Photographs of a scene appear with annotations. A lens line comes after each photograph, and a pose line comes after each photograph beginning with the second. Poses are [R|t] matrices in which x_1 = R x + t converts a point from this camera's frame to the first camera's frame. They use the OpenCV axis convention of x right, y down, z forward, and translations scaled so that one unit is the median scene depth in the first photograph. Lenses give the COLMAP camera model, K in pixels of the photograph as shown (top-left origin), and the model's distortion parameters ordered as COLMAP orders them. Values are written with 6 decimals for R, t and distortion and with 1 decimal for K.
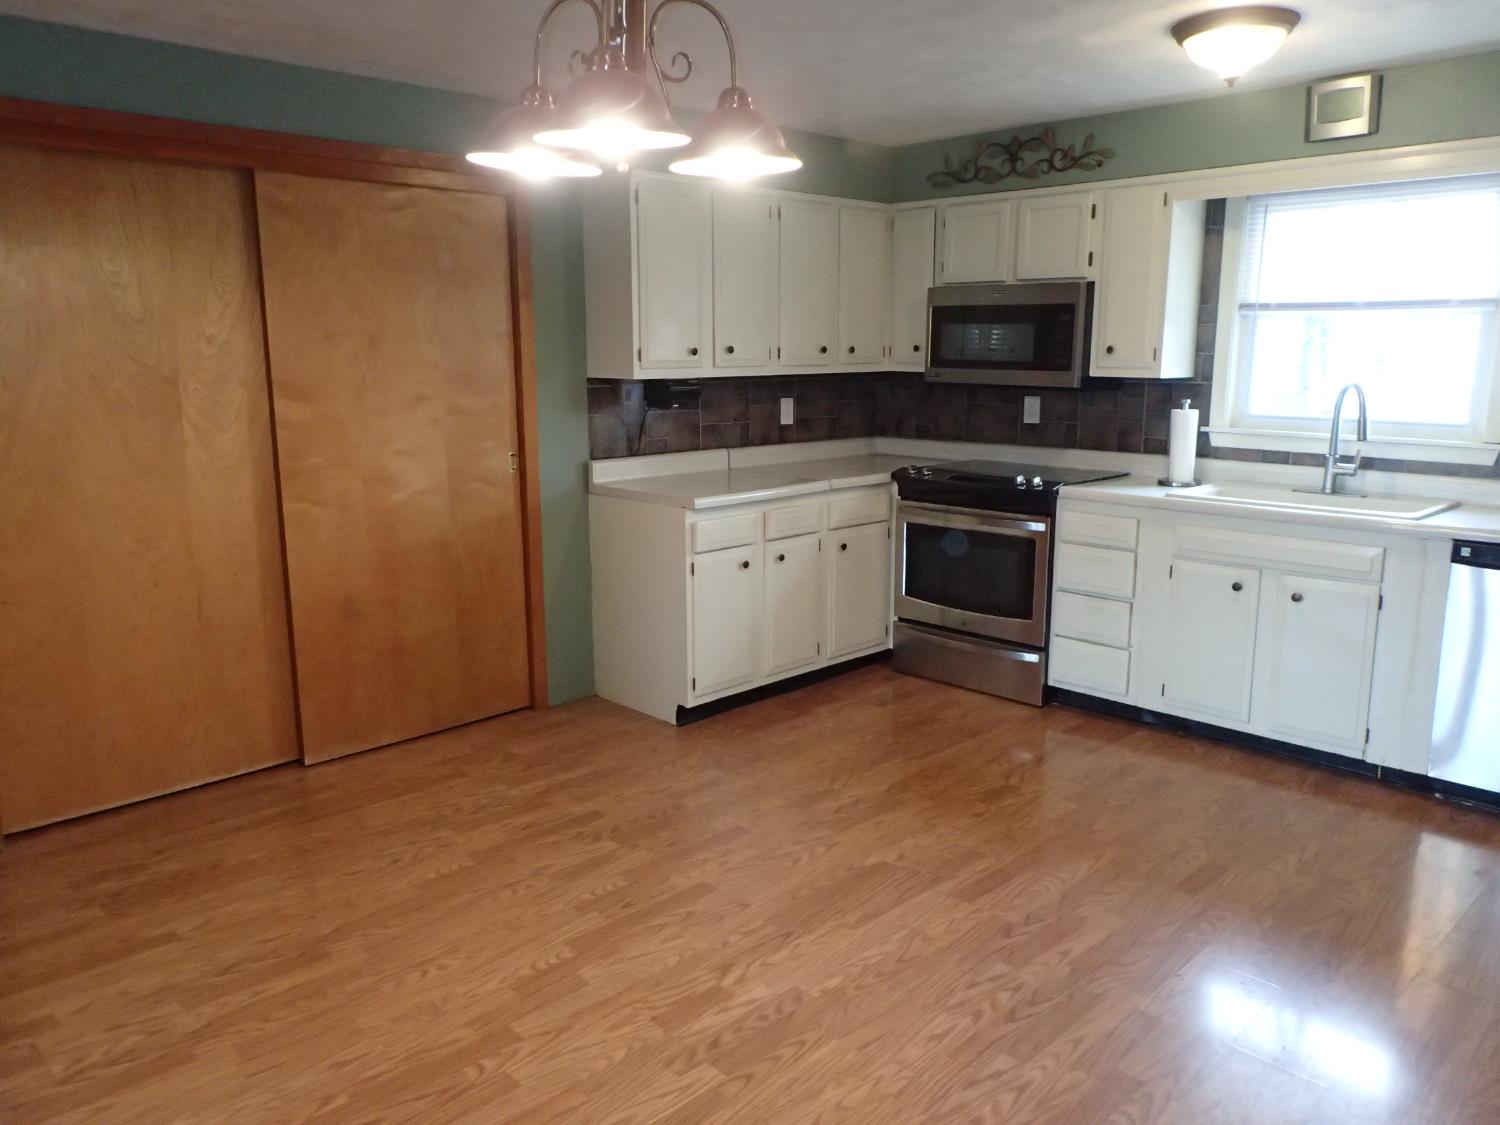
lens RADIAL K [[1106.1, 0, 756.7], [0, 1106.1, 557.0], [0, 0, 1]] dist [-0.000010, -0.005815]
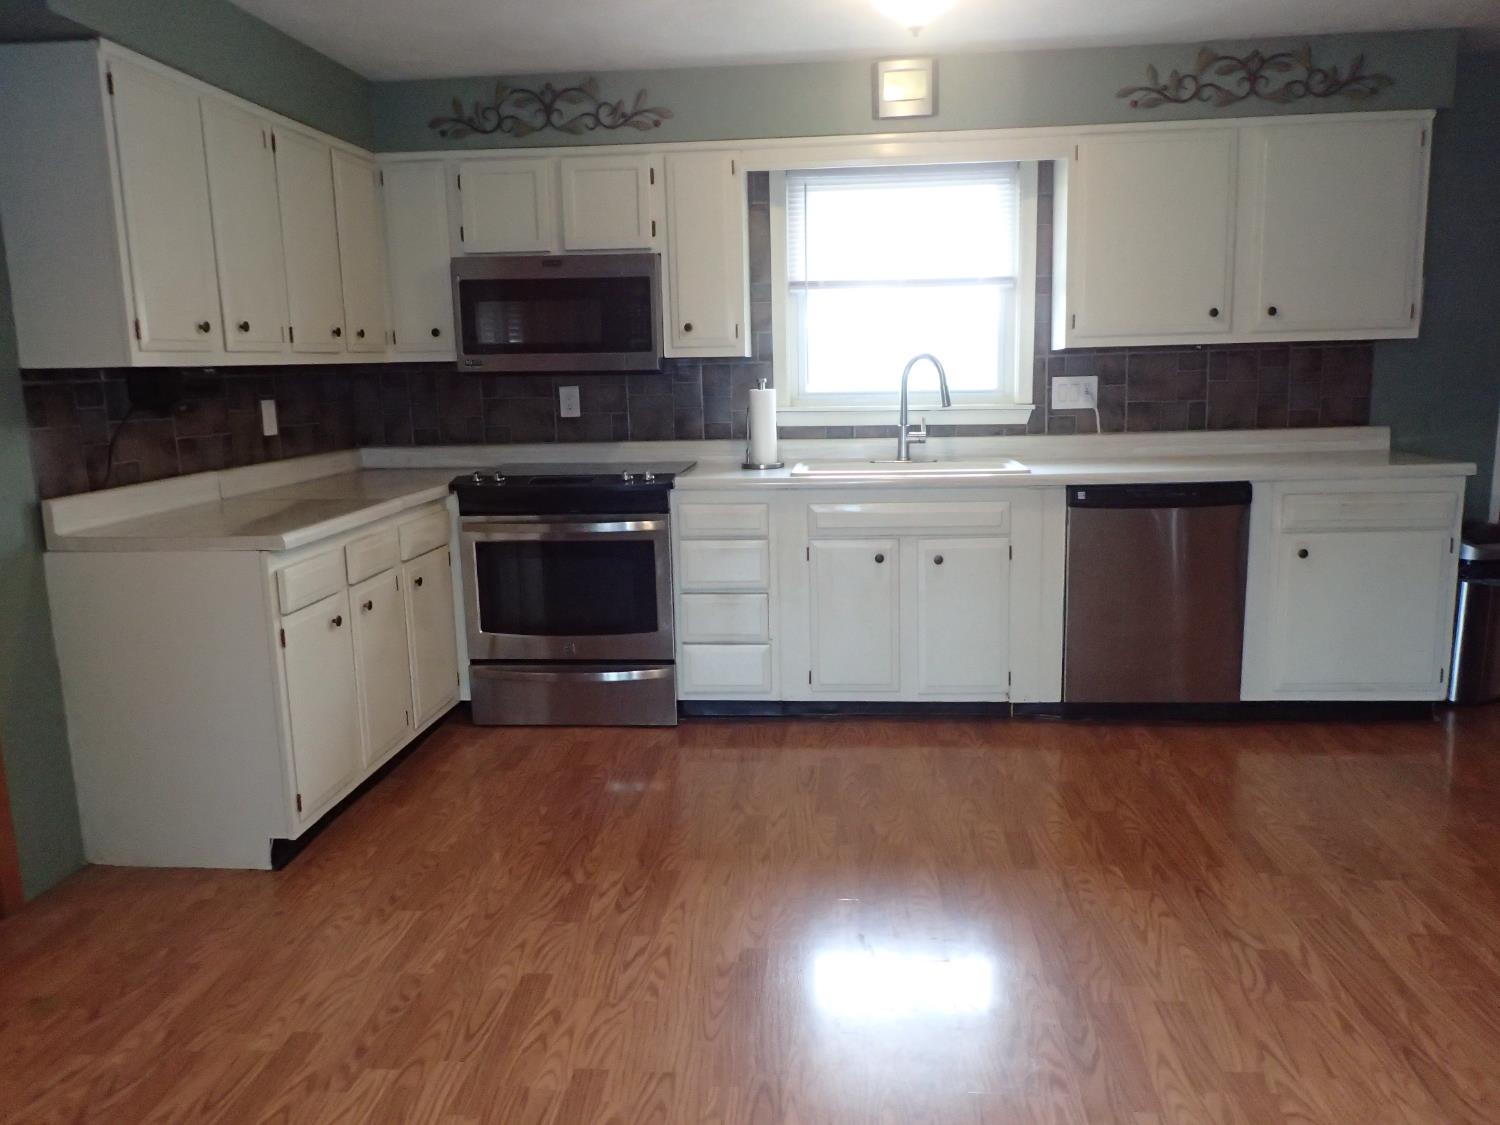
lens RADIAL K [[1106.1, 0, 756.7], [0, 1106.1, 557.0], [0, 0, 1]] dist [-0.000010, -0.005815]
pose [[0.764885, -0.127038, 0.631516, -0.243420], [0.140818, 0.989625, 0.028518, -0.016040], [-0.628587, 0.067116, 0.774838, 0.260688]]
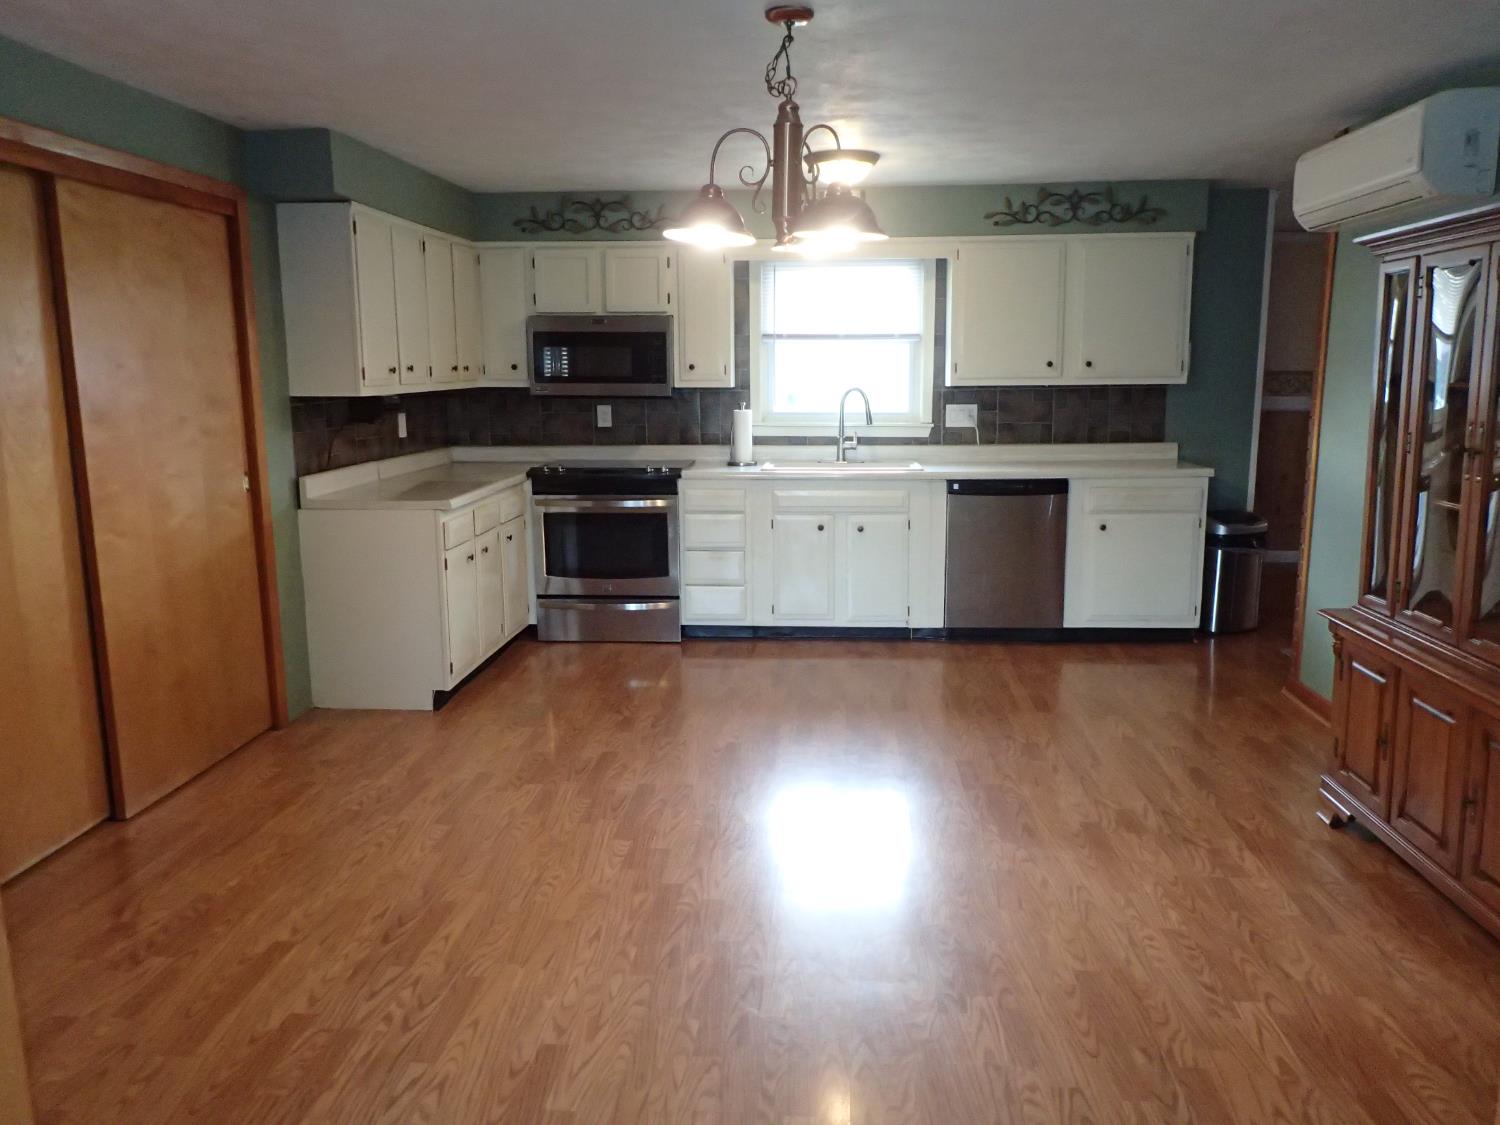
lens RADIAL K [[1096.6, 0, 750.0], [0, 1096.6, 562.5], [0, 0, 1]] dist [-0.016704, -0.003398]
pose [[0.755592, -0.118959, 0.644150, -0.503307], [0.127002, 0.991316, 0.034097, 0.009906], [-0.642613, 0.056045, 0.764139, -0.039462]]
